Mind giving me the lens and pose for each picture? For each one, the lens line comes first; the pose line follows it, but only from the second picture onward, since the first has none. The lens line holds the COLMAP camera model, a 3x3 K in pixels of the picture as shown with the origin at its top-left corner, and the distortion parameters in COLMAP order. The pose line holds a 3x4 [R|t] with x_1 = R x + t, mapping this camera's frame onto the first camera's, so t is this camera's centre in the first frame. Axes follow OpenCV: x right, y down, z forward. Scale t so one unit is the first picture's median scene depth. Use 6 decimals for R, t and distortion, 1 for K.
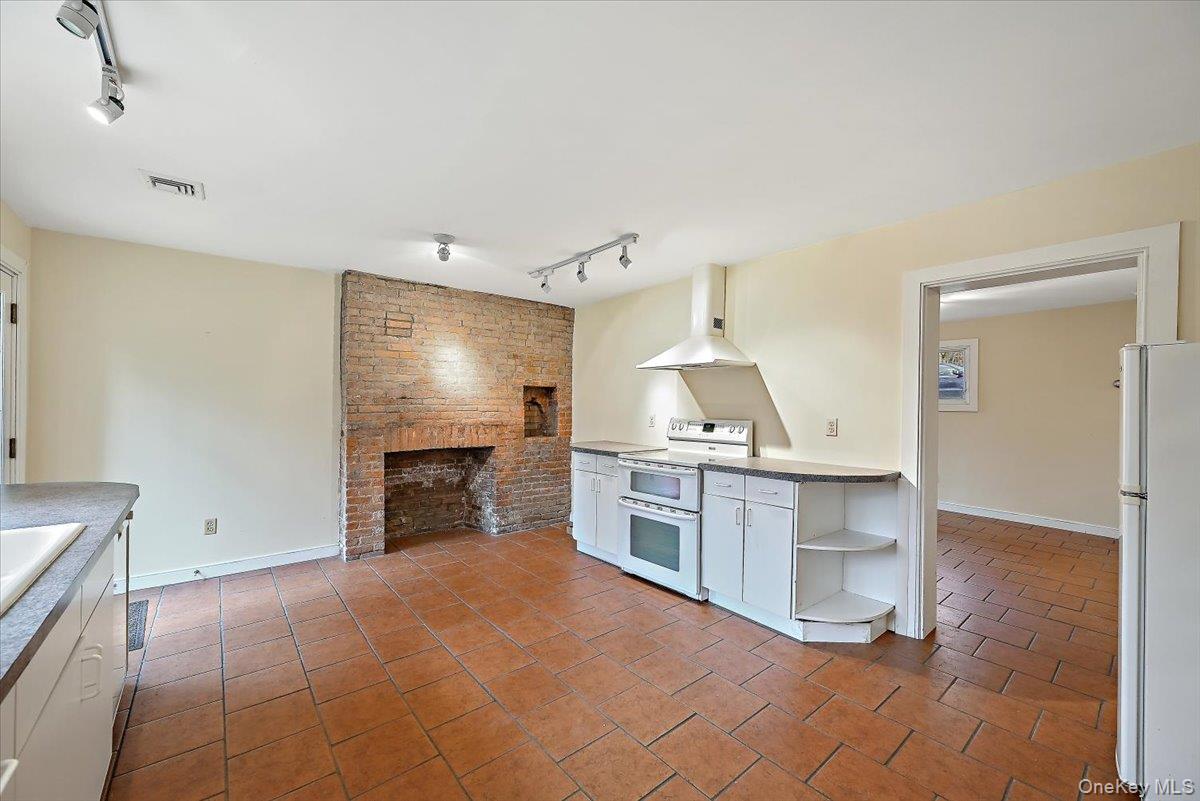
lens RADIAL K [[474.7, 0, 602.8], [0, 474.7, 402.2], [0, 0, 1]] dist [0.002974, 0.000124]
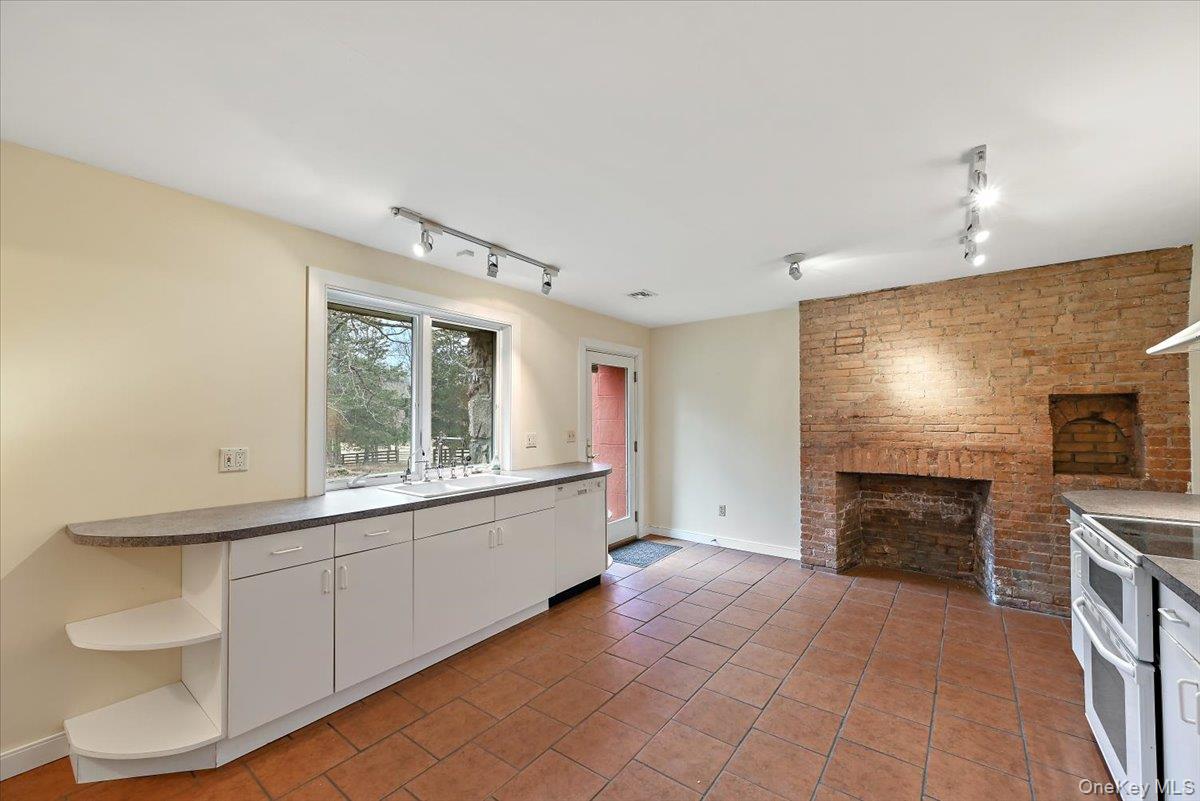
lens RADIAL K [[474.7, 0, 598.7], [0, 474.7, 405.1], [0, 0, 1]] dist [0.002974, 0.000124]
pose [[0.217131, -0.036441, -0.975462, 0.392784], [0.009421, 0.999335, -0.035236, -0.003243], [0.976097, -0.001539, 0.217330, 0.278765]]
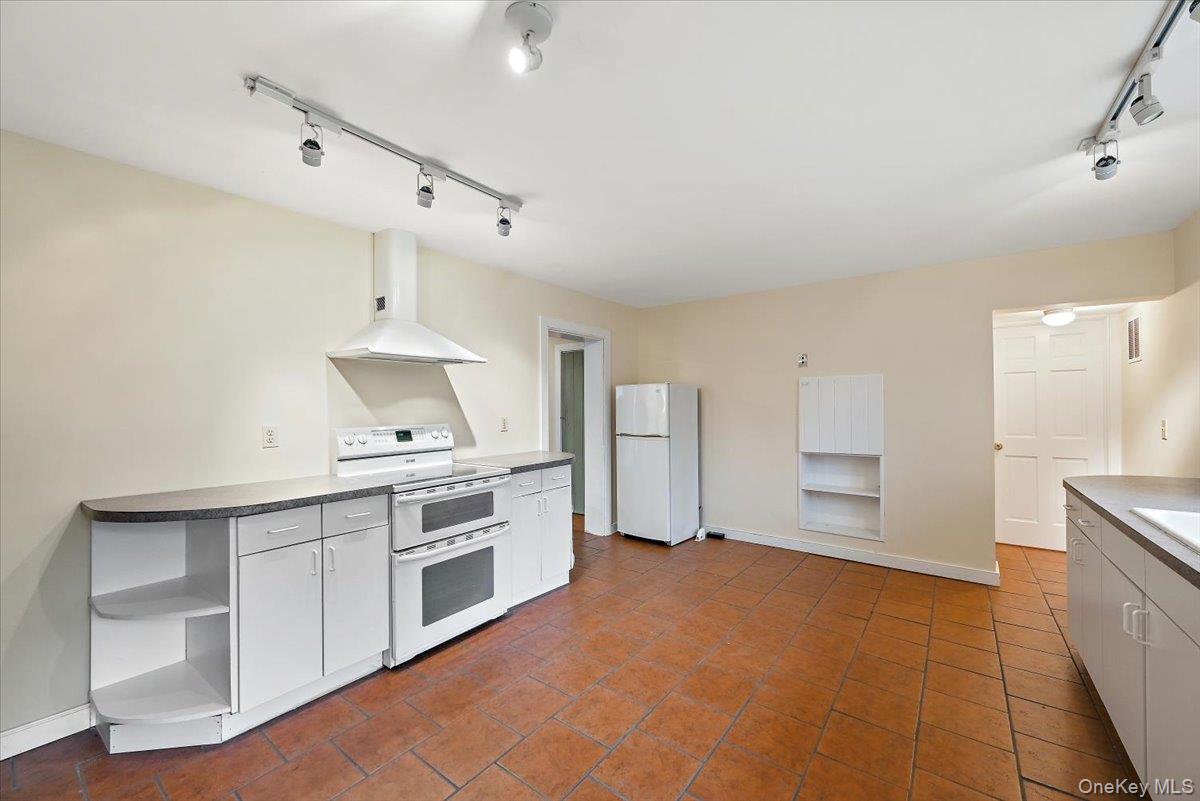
lens RADIAL K [[474.7, 0, 601.0], [0, 474.7, 403.1], [0, 0, 1]] dist [0.002974, 0.000124]
pose [[-0.230264, -0.003399, 0.973122, -0.555907], [-0.003714, 0.999990, 0.002614, -0.004798], [-0.973121, -0.003012, -0.230274, 0.752968]]
